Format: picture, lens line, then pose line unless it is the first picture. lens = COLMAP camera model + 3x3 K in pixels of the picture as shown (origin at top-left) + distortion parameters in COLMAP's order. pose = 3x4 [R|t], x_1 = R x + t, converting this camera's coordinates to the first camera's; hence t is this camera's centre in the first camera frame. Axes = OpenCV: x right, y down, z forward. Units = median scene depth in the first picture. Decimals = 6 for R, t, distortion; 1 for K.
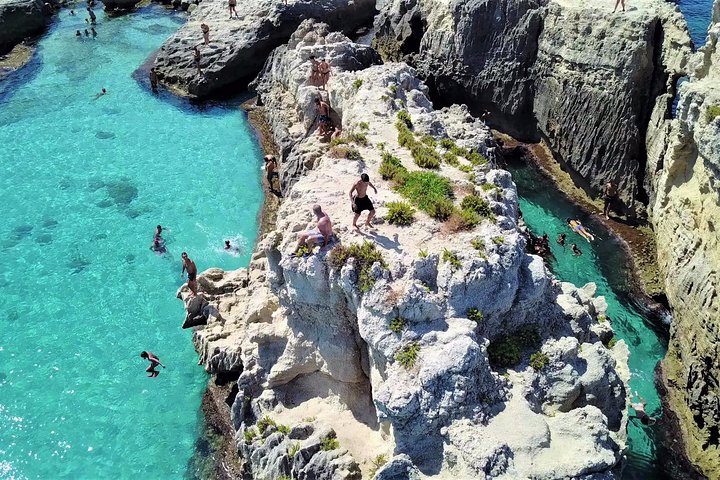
lens RADIAL K [[534.7, 0, 360.0], [0, 534.7, 240.0], [0, 0, 1]] dist [-0.003885, 0.001509]
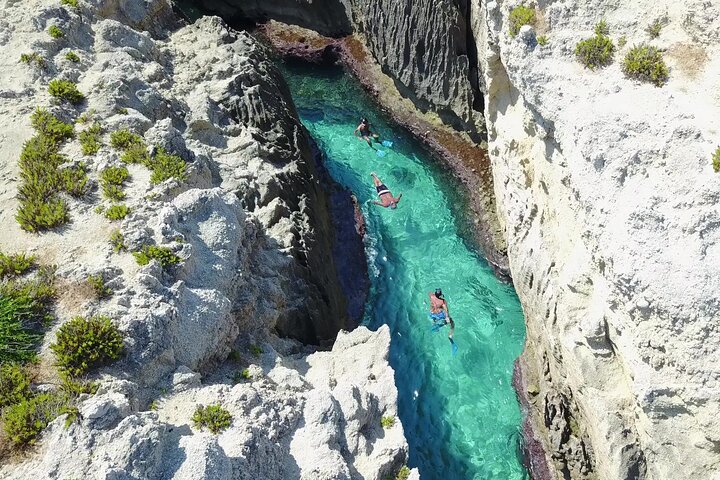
lens RADIAL K [[611.4, 0, 360.0], [0, 611.4, 240.0], [0, 0, 1]] dist [0.000509, -0.003018]
pose [[0.955625, -0.238067, 0.173506, 0.218095], [0.204586, 0.960119, 0.190570, -0.119097], [-0.211955, -0.146617, 0.966219, 0.226510]]
